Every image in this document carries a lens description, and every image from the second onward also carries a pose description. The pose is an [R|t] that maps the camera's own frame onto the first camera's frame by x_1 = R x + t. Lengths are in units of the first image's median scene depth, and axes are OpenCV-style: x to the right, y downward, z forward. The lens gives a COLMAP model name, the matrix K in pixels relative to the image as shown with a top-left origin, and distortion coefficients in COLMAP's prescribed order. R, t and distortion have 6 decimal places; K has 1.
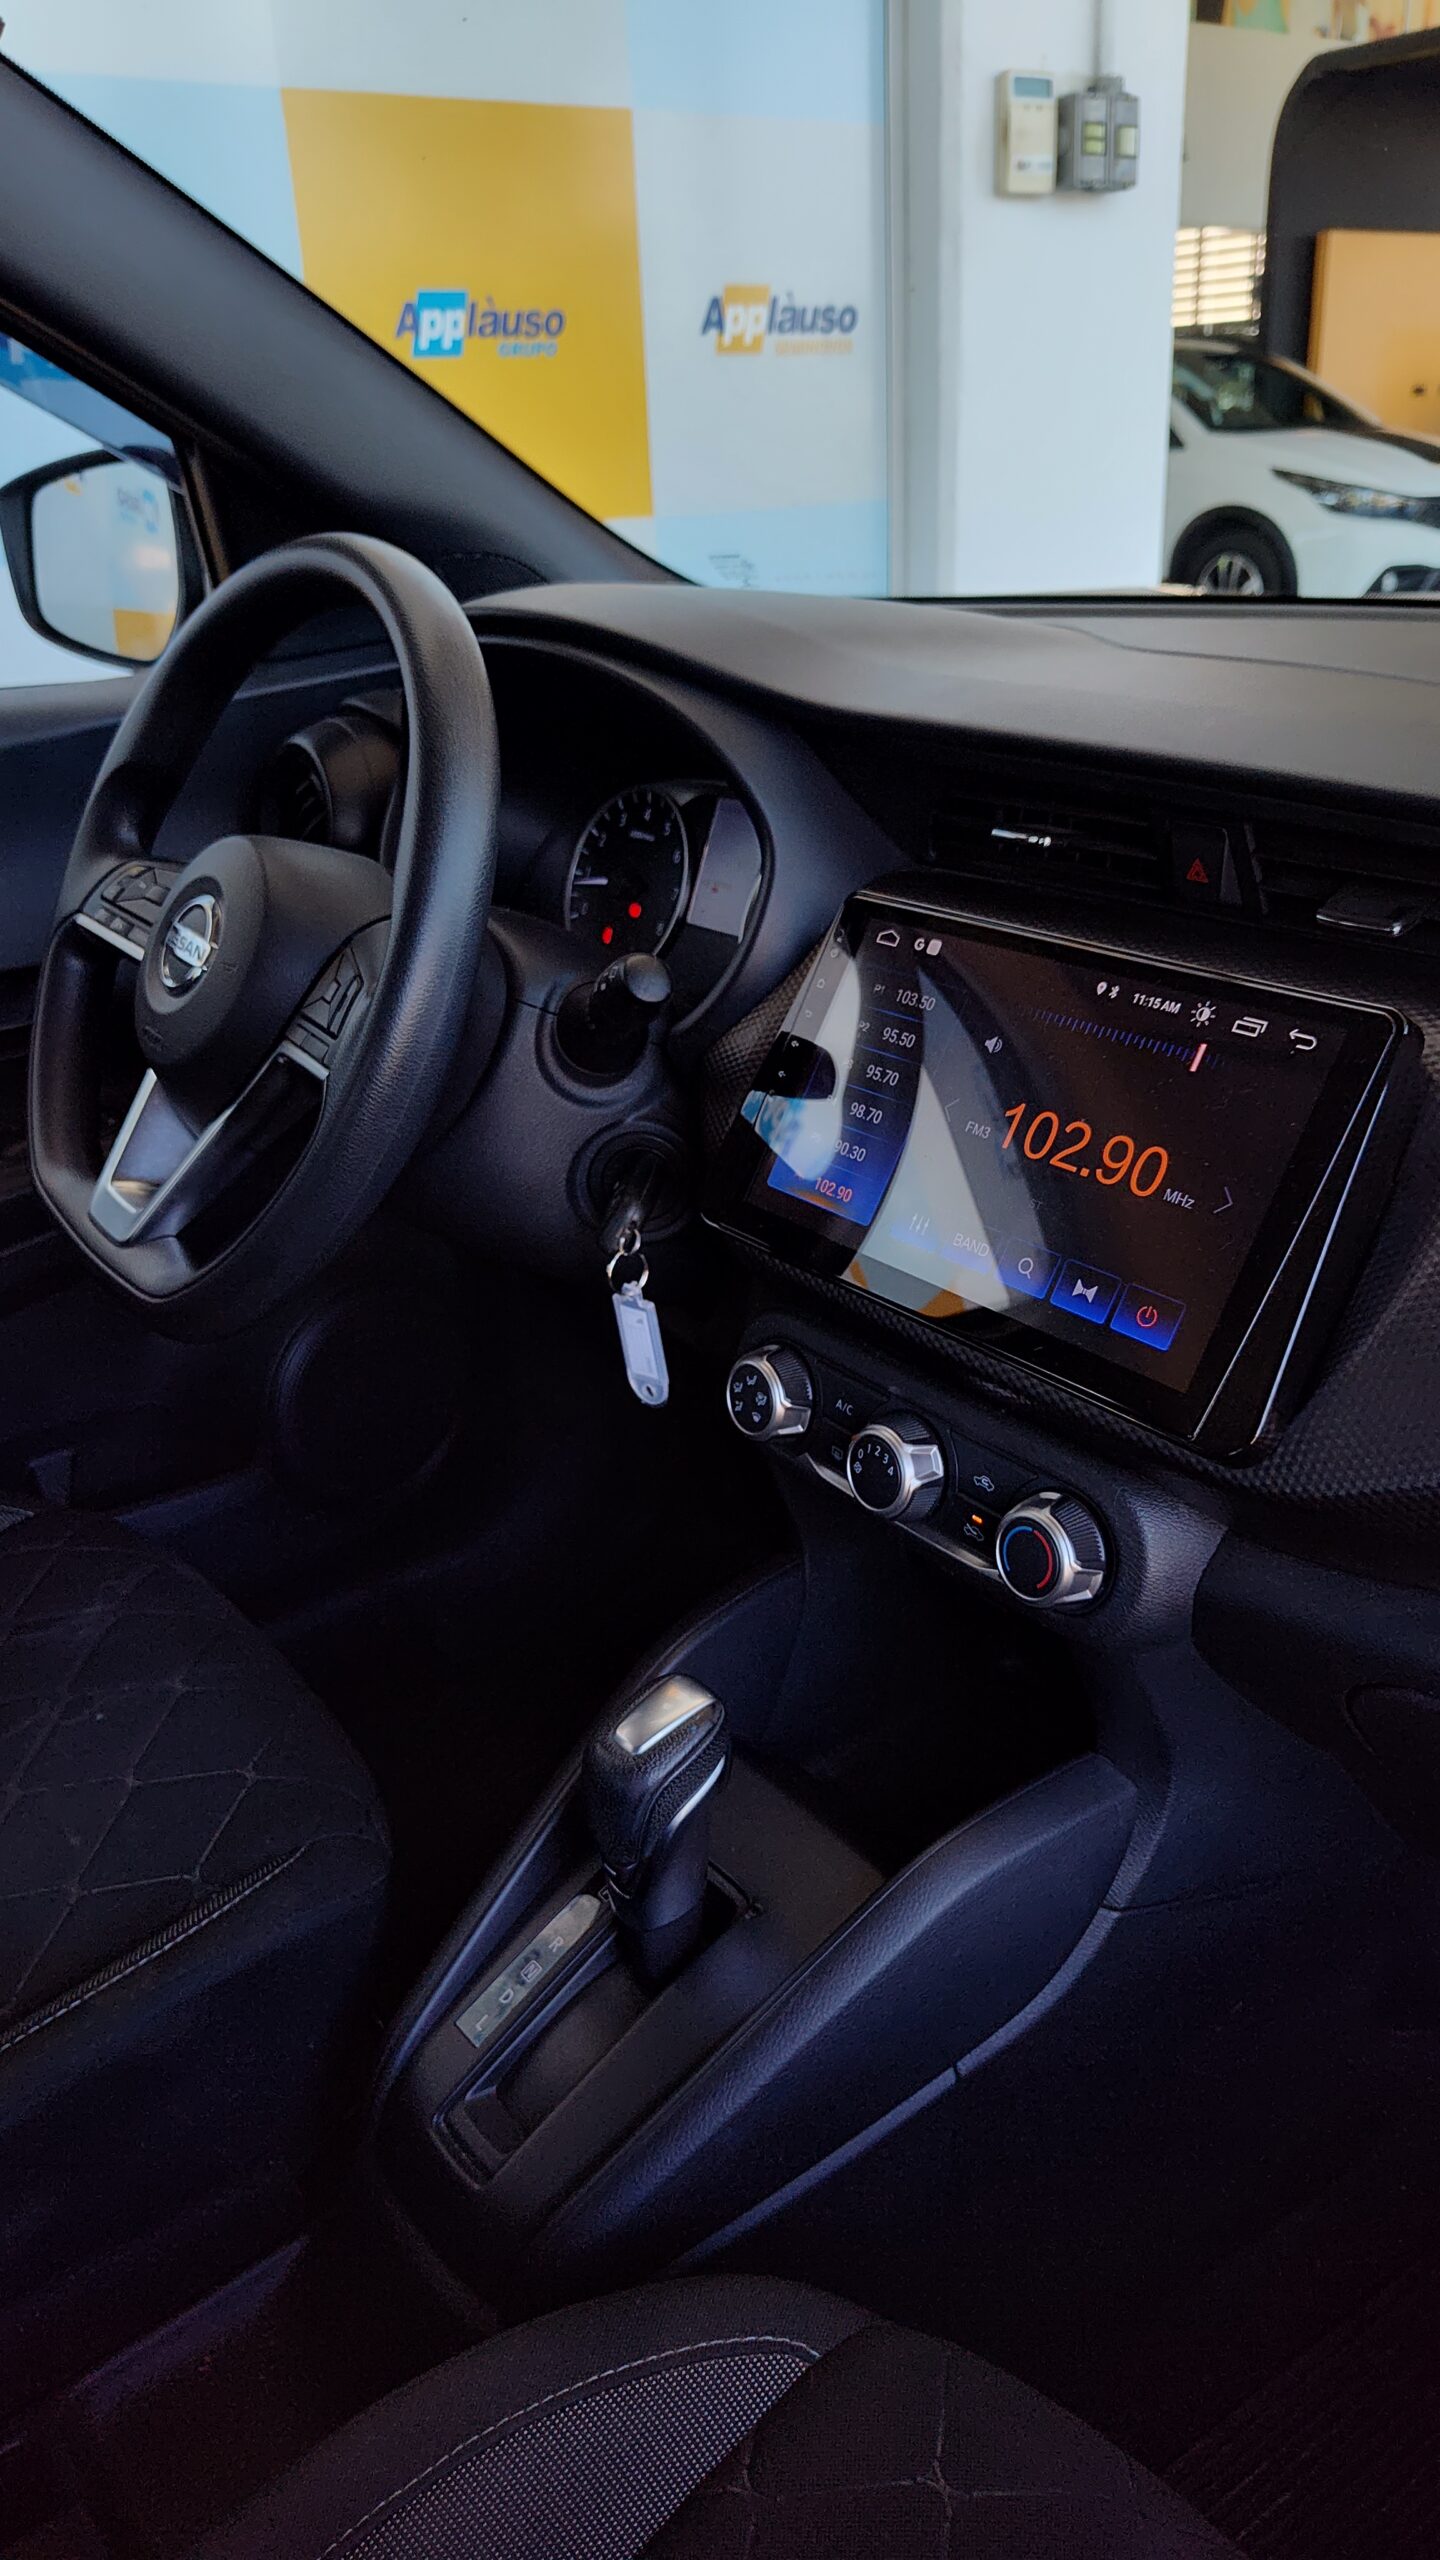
lens RADIAL K [[1767.7, 0, 692.0], [0, 1767.7, 1287.1], [0, 0, 1]] dist [0.006985, -0.001208]
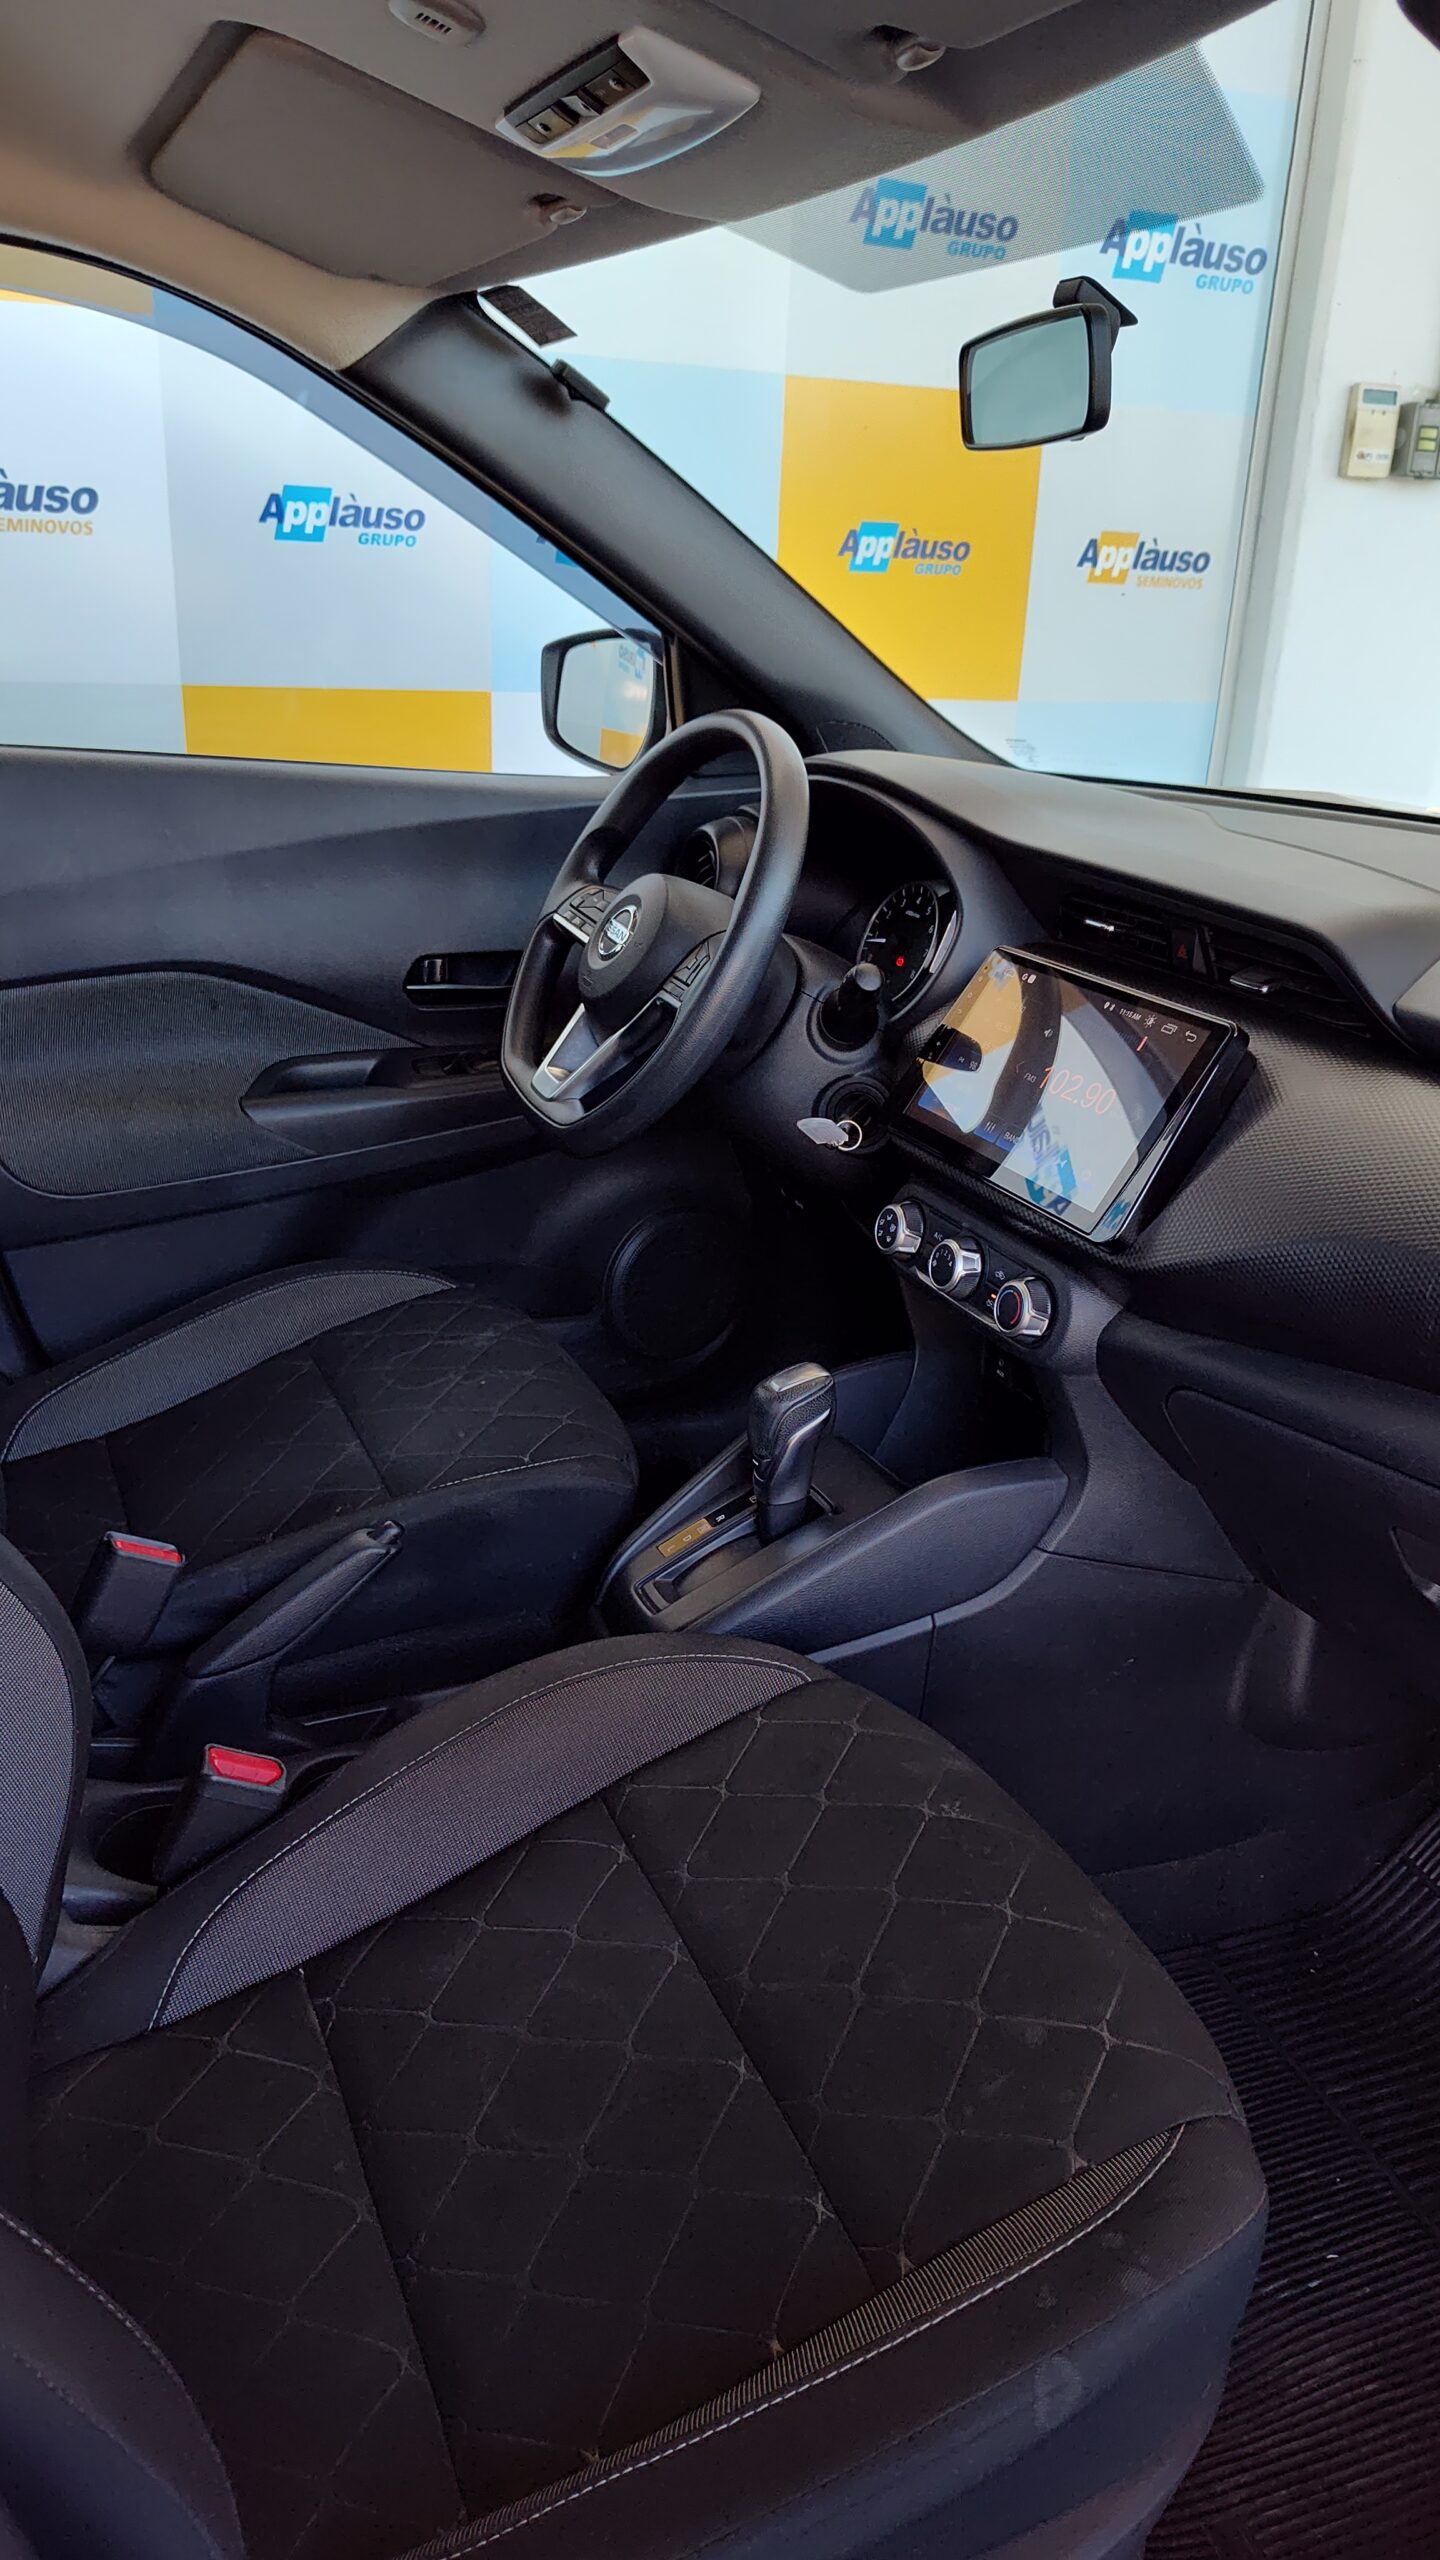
lens RADIAL K [[1707.4, 0, 715.8], [0, 1707.4, 1271.9], [0, 0, 1]] dist [0.007084, 0.003770]
pose [[0.969263, 0.161236, -0.185831, 0.160616], [-0.173752, 0.983359, -0.053054, 0.191164], [0.174184, 0.083712, 0.981148, -0.550113]]
